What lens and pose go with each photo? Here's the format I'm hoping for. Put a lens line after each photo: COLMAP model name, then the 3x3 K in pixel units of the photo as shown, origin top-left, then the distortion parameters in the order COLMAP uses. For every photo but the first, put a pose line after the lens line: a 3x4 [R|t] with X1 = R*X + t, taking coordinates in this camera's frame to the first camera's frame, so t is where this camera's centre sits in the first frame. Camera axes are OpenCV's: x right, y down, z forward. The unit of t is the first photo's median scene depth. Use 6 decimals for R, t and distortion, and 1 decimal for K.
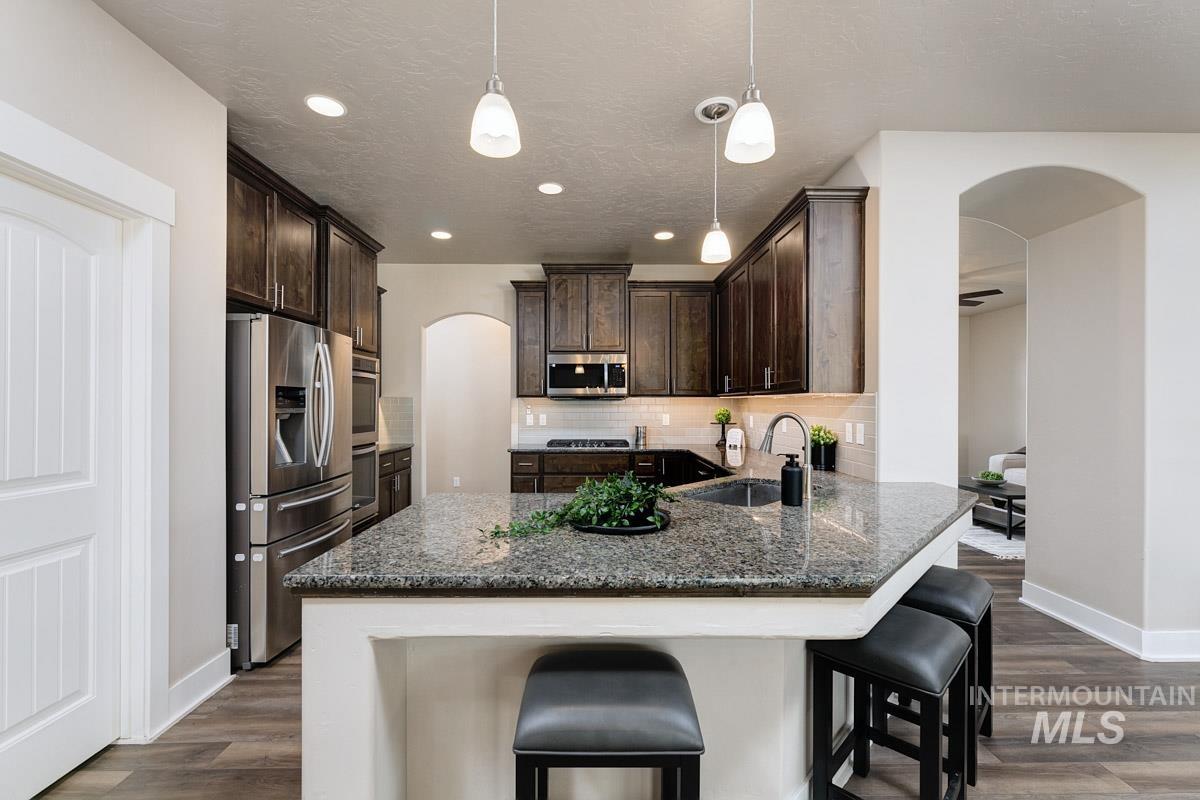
lens RADIAL K [[502.8, 0, 604.1], [0, 502.8, 402.5], [0, 0, 1]] dist [-0.001553, -0.000382]
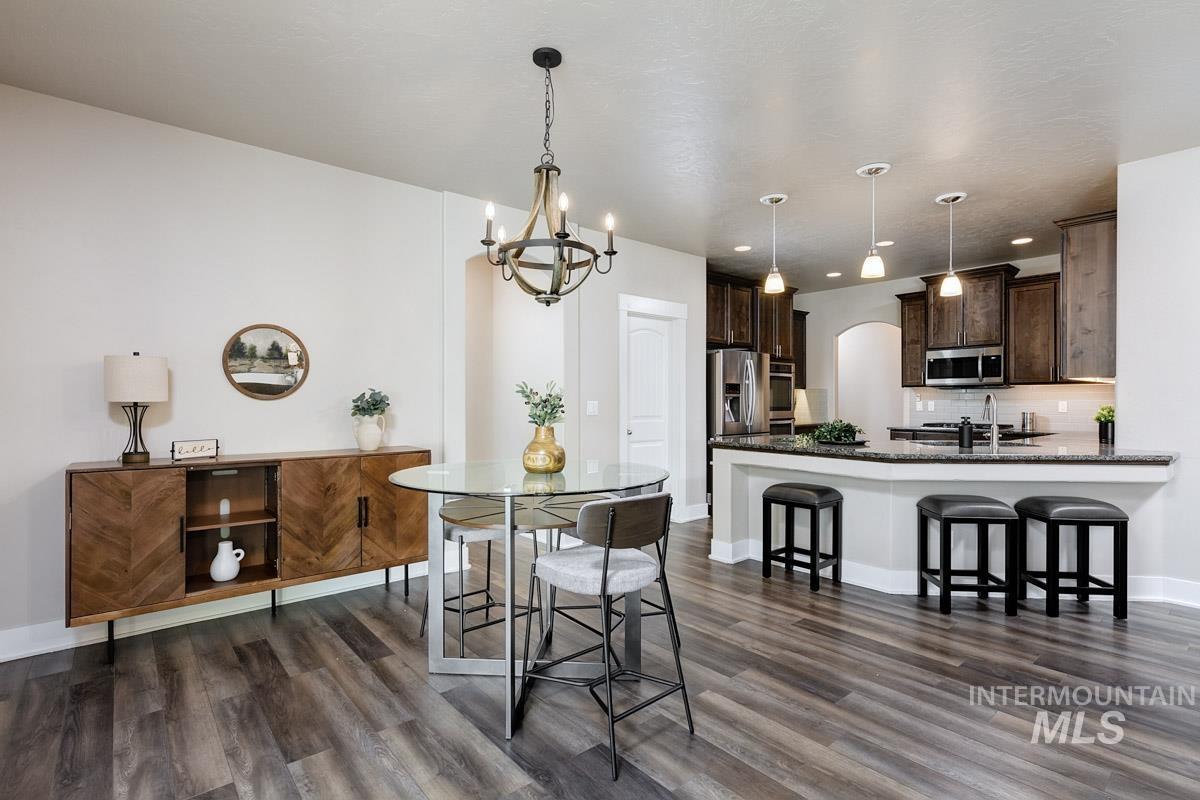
lens RADIAL K [[564.1, 0, 597.4], [0, 564.1, 405.3], [0, 0, 1]] dist [-0.013997, -0.000496]
pose [[0.628962, 0.006517, -0.777409, 0.445885], [0.003896, 0.999926, 0.011535, 0.015649], [0.777426, -0.010284, 0.628890, -0.474030]]
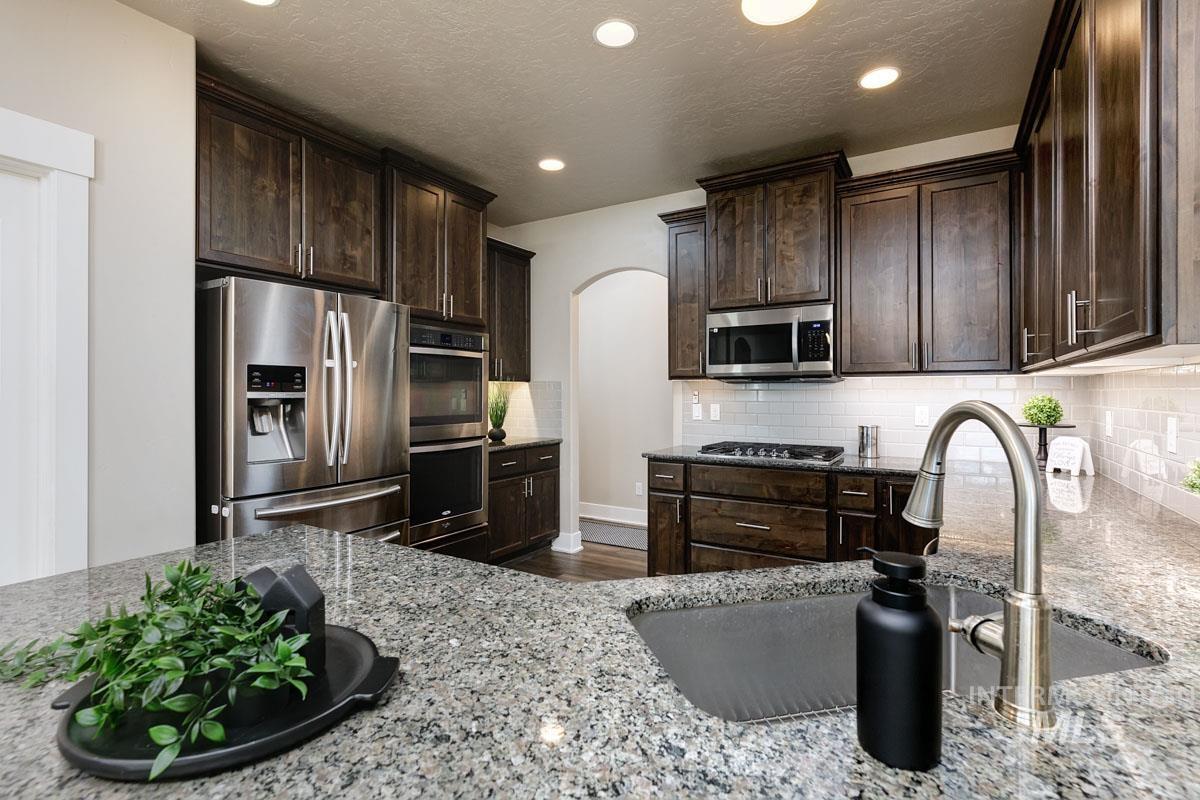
lens RADIAL K [[564.1, 0, 595.5], [0, 564.1, 392.9], [0, 0, 1]] dist [-0.013997, -0.000496]
pose [[0.845260, -0.000131, -0.534355, 0.164857], [0.002152, 0.999993, 0.003159, 0.006086], [0.534351, -0.003820, 0.845254, 0.287675]]
